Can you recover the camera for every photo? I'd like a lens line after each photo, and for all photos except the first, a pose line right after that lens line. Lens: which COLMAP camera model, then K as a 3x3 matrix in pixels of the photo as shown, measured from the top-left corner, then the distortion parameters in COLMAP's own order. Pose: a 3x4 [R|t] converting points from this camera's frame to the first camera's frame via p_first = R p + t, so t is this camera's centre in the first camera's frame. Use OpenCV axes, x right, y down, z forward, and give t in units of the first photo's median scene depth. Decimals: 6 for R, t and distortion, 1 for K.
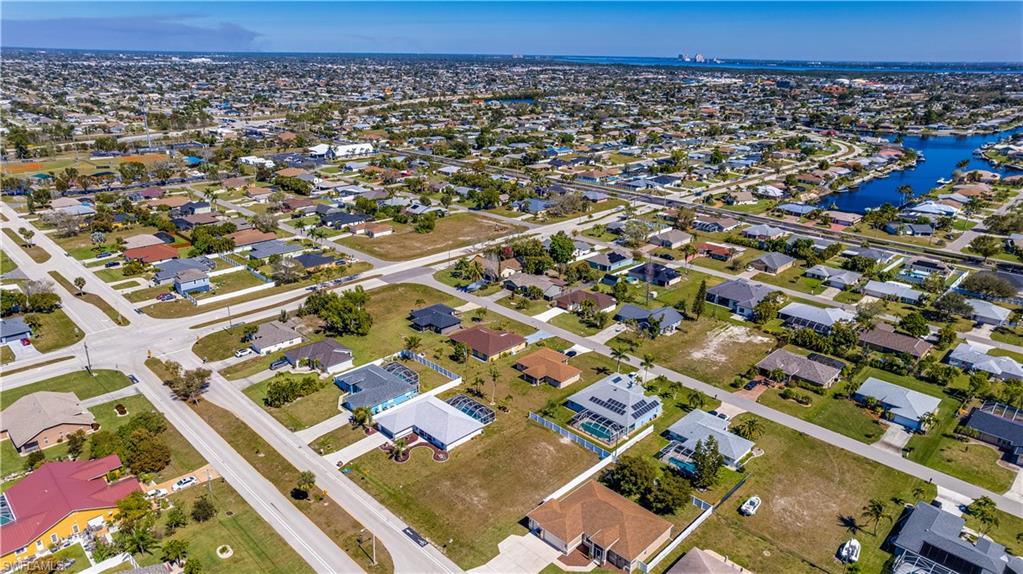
lens RADIAL K [[658.4, 0, 508.2], [0, 658.4, 288.9], [0, 0, 1]] dist [-0.041863, 0.065051]
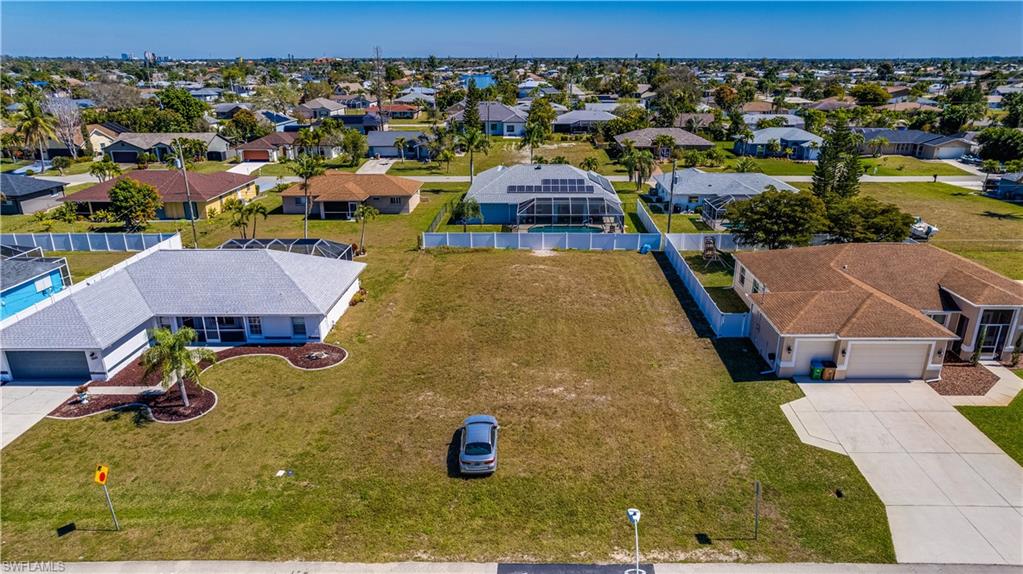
lens RADIAL K [[673.3, 0, 534.4], [0, 673.3, 285.2], [0, 0, 1]] dist [-0.014481, 0.002233]
pose [[0.716238, -0.243148, 0.654127, -0.170314], [0.252851, 0.964067, 0.081497, 0.168834], [-0.650438, 0.107025, 0.751981, 0.528978]]
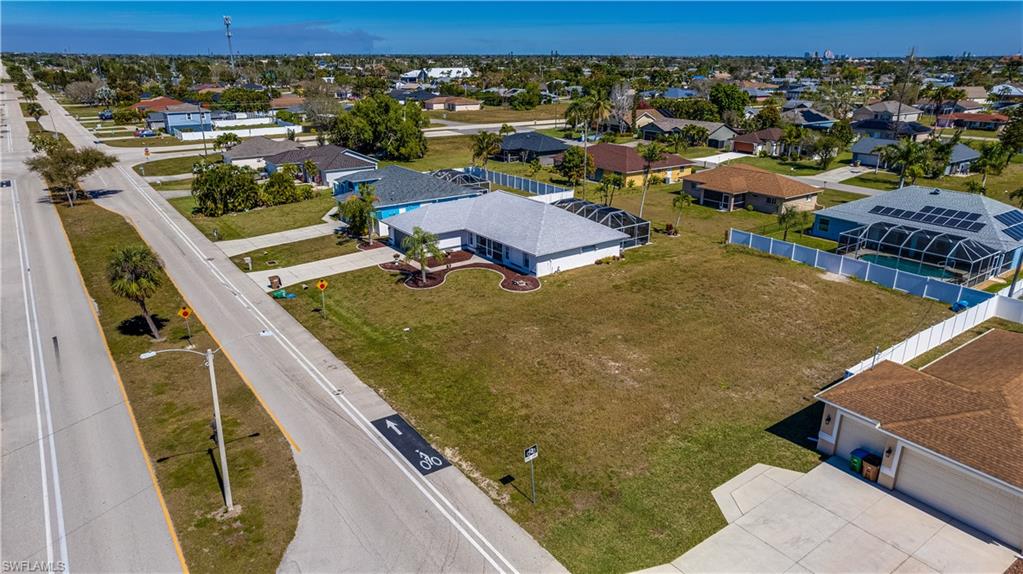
lens RADIAL K [[658.4, 0, 508.2], [0, 658.4, 288.9], [0, 0, 1]] dist [-0.041863, 0.065051]
pose [[0.986941, 0.043560, -0.155084, -0.036268], [-0.044540, 0.999004, -0.002845, 0.196008], [0.154805, 0.009716, 0.987897, 0.455923]]
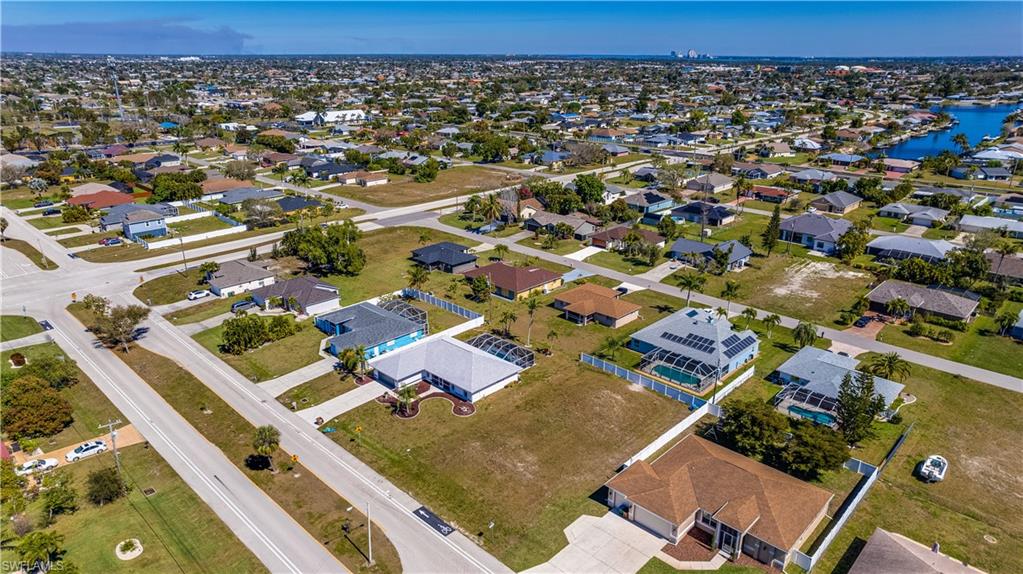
lens RADIAL K [[658.4, 0, 508.2], [0, 658.4, 288.9], [0, 0, 1]] dist [-0.041863, 0.065051]
pose [[0.999867, -0.014518, 0.007371, -0.044350], [0.014525, 0.999894, -0.000913, 0.096198], [-0.007356, 0.001020, 0.999972, 0.224452]]
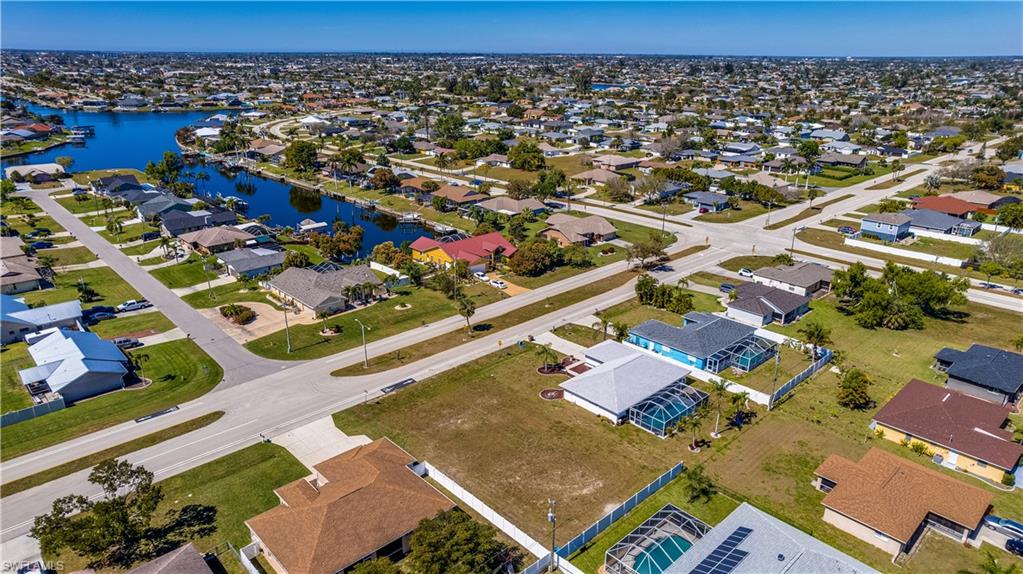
lens RADIAL K [[658.4, 0, 508.2], [0, 658.4, 288.9], [0, 0, 1]] dist [-0.041863, 0.065051]
pose [[-0.038647, 0.328776, -0.943617, 0.414030], [-0.349147, 0.880359, 0.321035, -0.049100], [0.936271, 0.341868, 0.080768, 0.646434]]
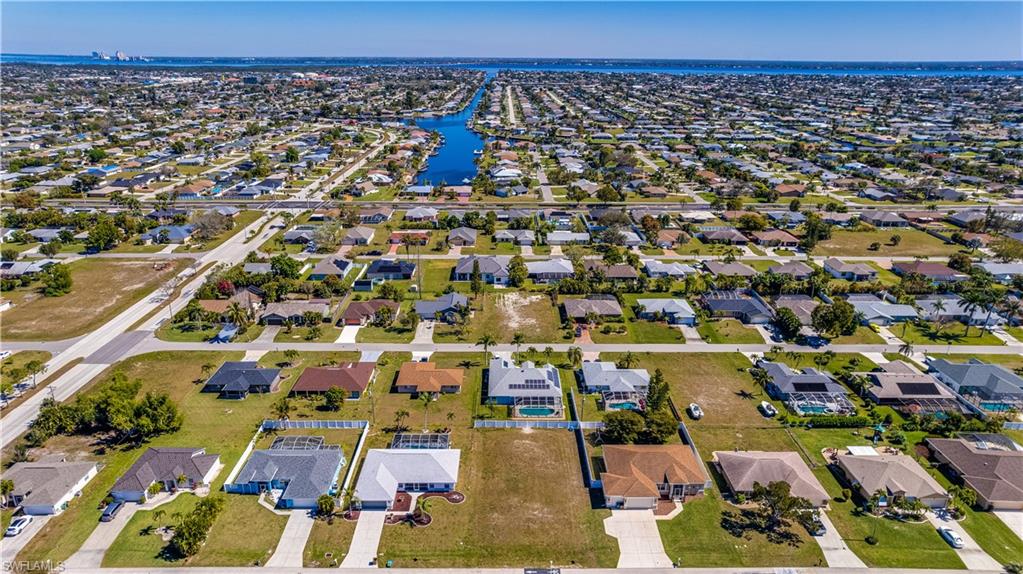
lens RADIAL K [[658.4, 0, 508.2], [0, 658.4, 288.9], [0, 0, 1]] dist [-0.041863, 0.065051]
pose [[0.706904, -0.249043, 0.662016, -0.433813], [0.246161, 0.964075, 0.099822, -0.069078], [-0.663093, 0.092398, 0.742813, 0.196350]]
